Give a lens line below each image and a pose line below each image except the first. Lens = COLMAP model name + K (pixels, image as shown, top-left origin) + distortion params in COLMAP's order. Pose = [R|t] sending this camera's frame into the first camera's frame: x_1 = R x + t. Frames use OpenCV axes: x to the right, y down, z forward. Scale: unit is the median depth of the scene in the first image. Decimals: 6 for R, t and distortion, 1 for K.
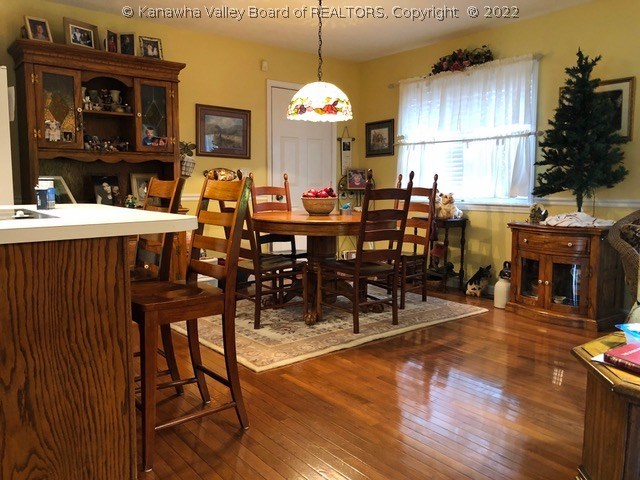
lens RADIAL K [[543.1, 0, 320.2], [0, 543.1, 239.6], [0, 0, 1]] dist [0.054981, -0.012424]
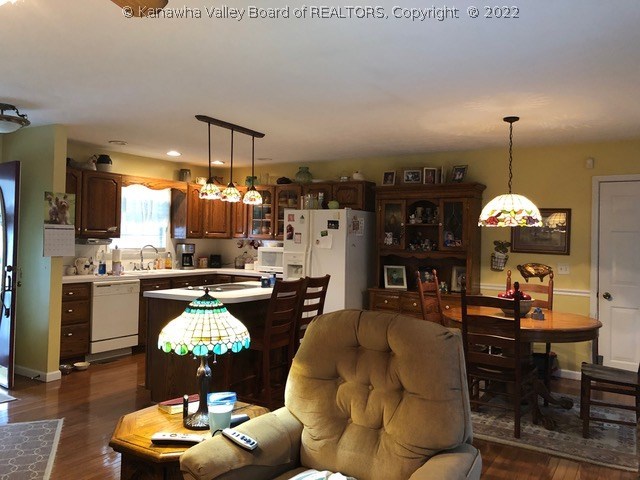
lens RADIAL K [[543.1, 0, 320.2], [0, 543.1, 239.5], [0, 0, 1]] dist [0.054981, -0.012424]
pose [[0.348257, 0.004730, -0.937387, 0.843750], [-0.115156, 0.992629, -0.037774, -0.105991], [0.930299, 0.121101, 0.346235, 0.258512]]
